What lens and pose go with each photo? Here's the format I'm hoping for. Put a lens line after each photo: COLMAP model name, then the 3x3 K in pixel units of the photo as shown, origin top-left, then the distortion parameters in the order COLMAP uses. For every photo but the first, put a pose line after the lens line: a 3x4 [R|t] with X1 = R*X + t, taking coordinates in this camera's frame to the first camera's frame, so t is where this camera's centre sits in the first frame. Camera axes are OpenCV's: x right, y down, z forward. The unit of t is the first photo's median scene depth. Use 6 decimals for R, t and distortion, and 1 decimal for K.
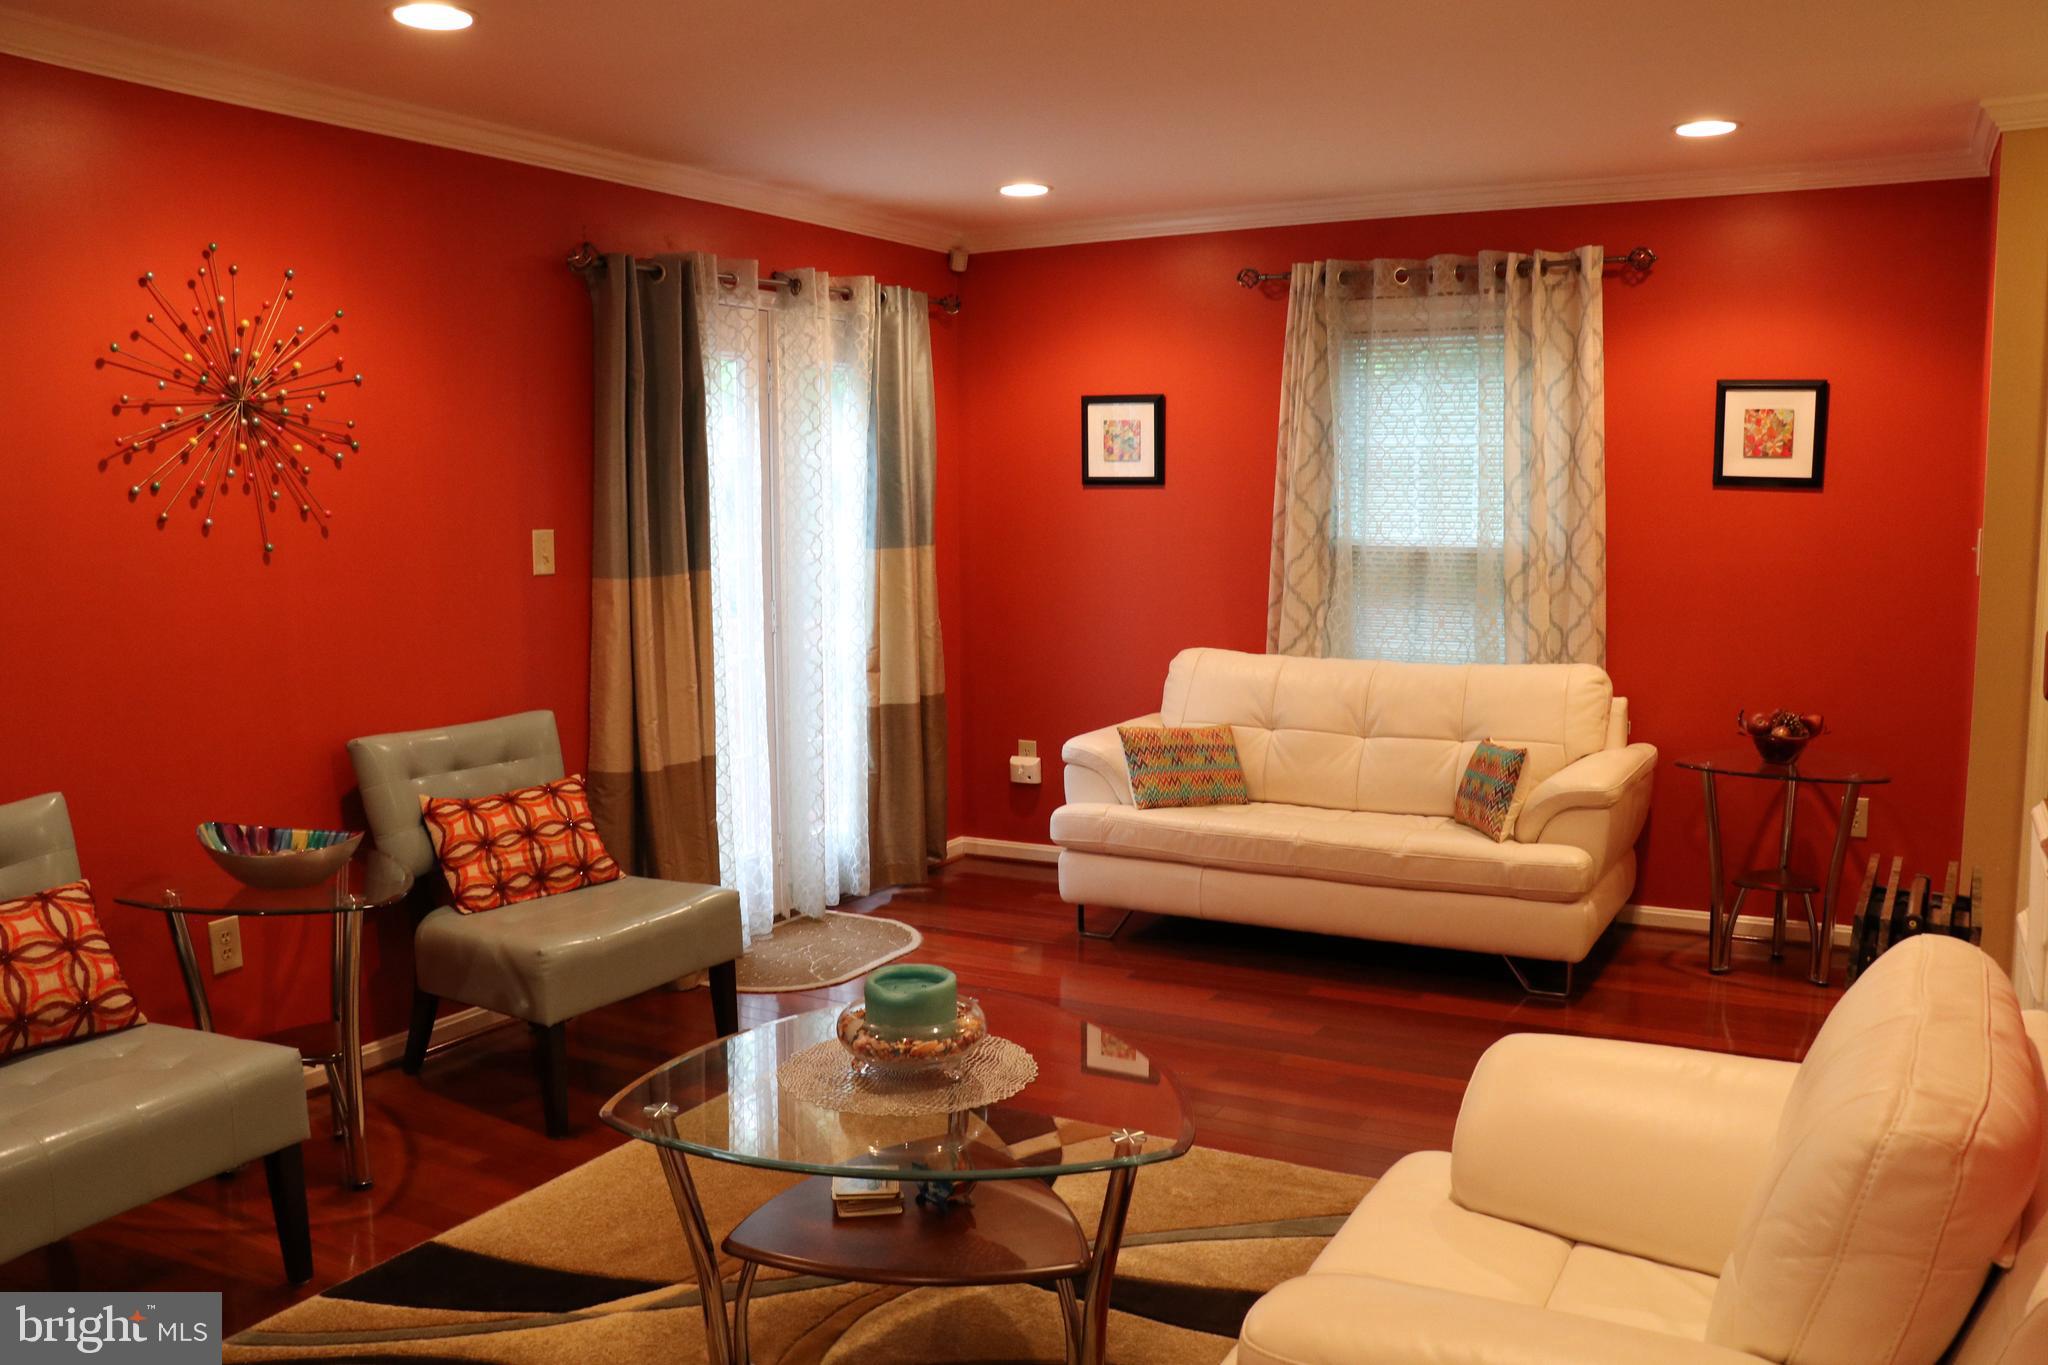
lens RADIAL K [[1670.6, 0, 1025.2], [0, 1670.6, 699.2], [0, 0, 1]] dist [-0.194595, 0.163379]
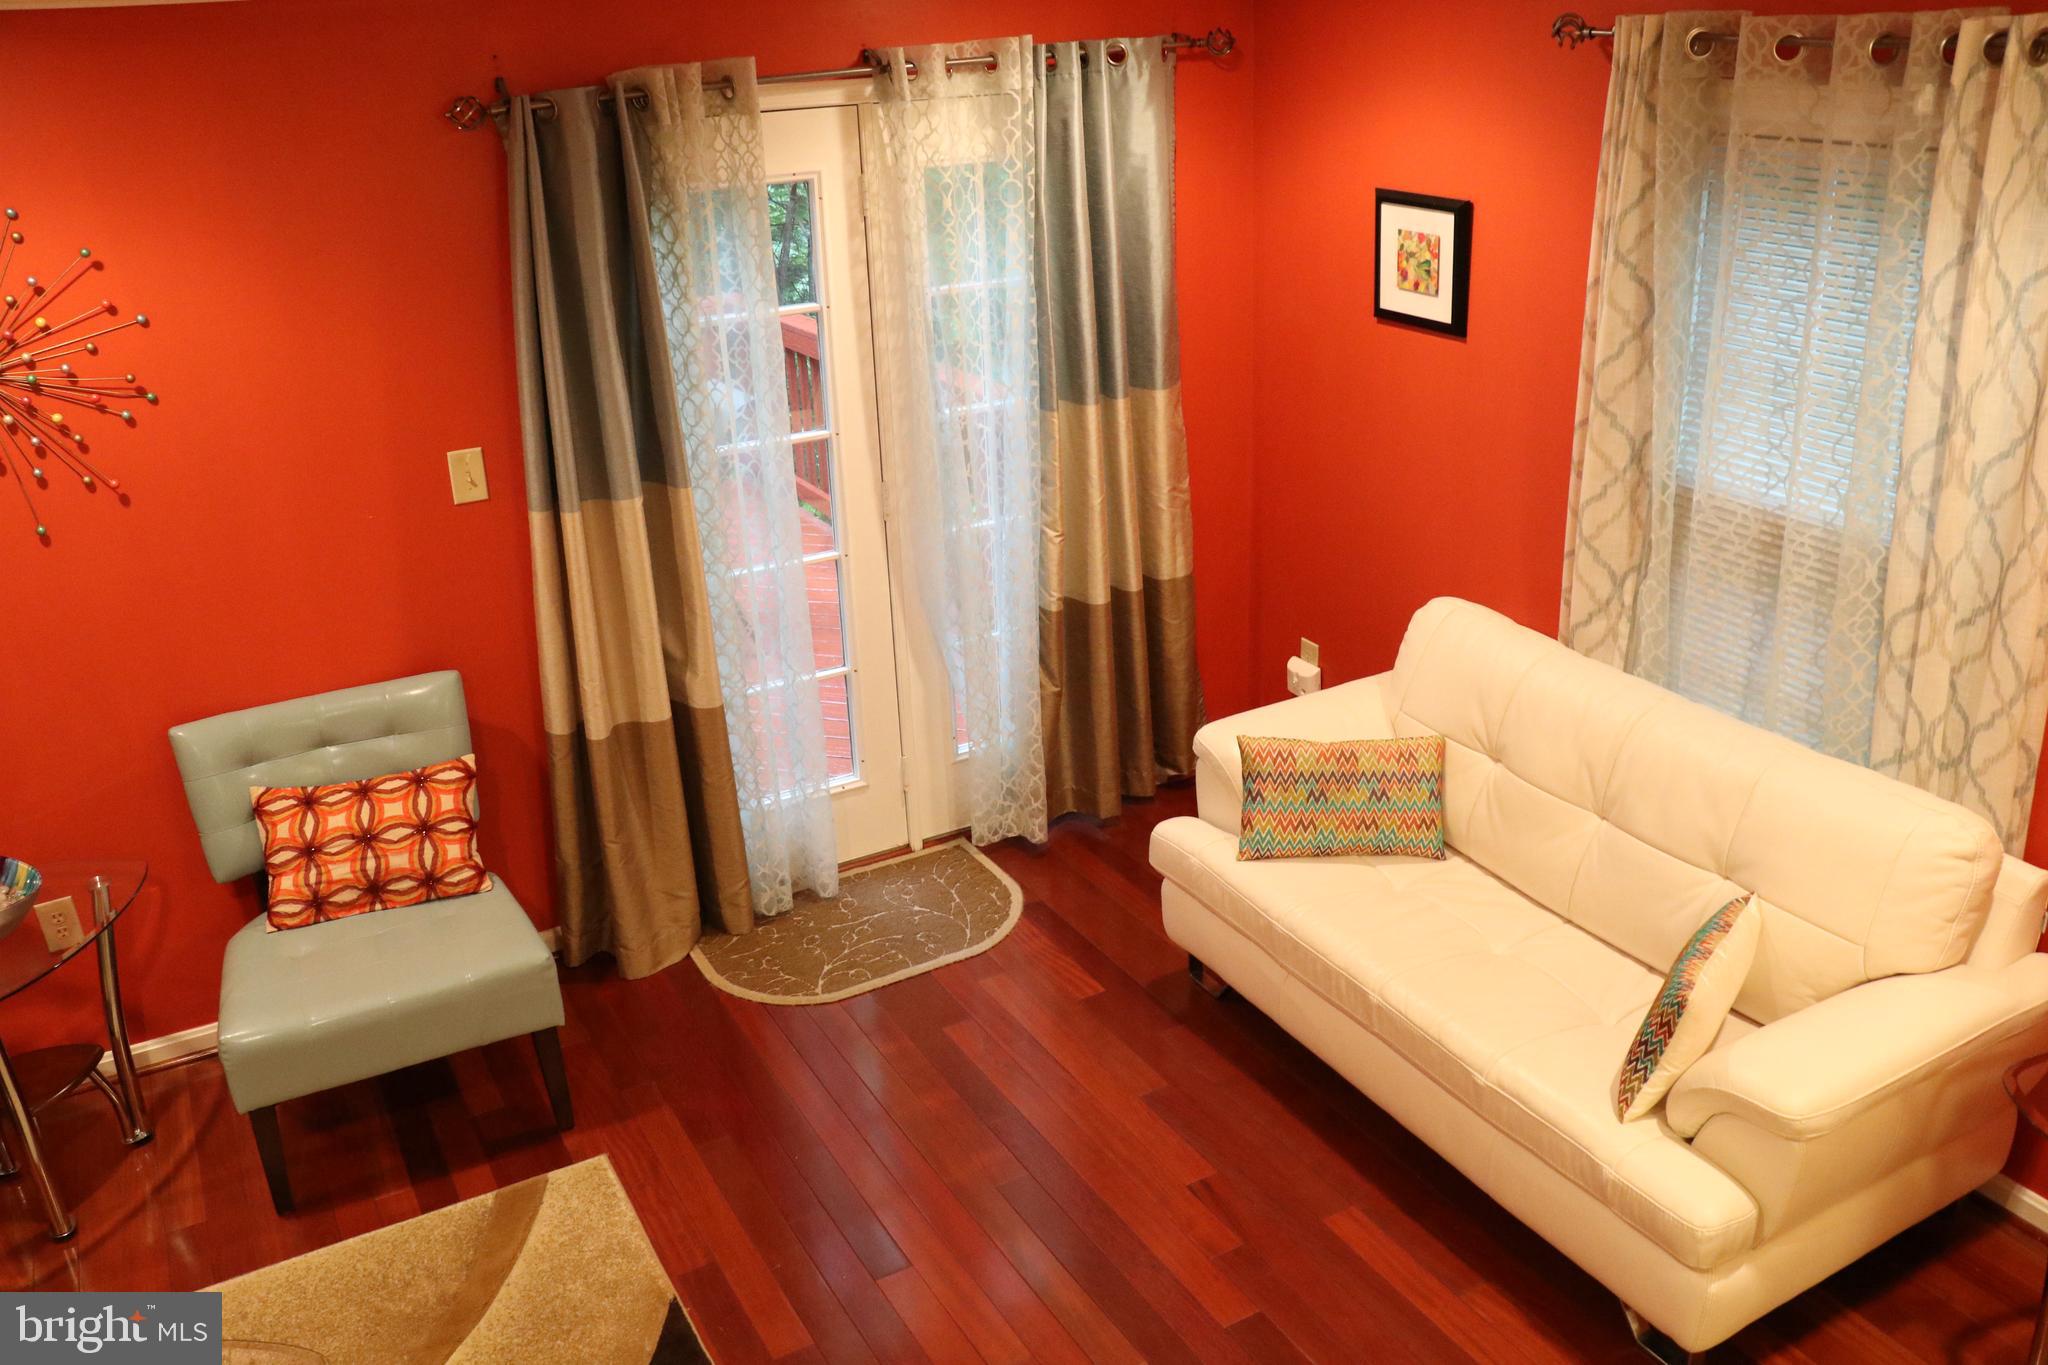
lens RADIAL K [[1670.6, 0, 1025.2], [0, 1670.6, 699.2], [0, 0, 1]] dist [-0.194595, 0.163379]
pose [[0.848988, 0.184425, -0.495183, 0.321292], [-0.034737, 0.954568, 0.295962, -0.200837], [0.527269, -0.234067, 0.816823, 0.380779]]
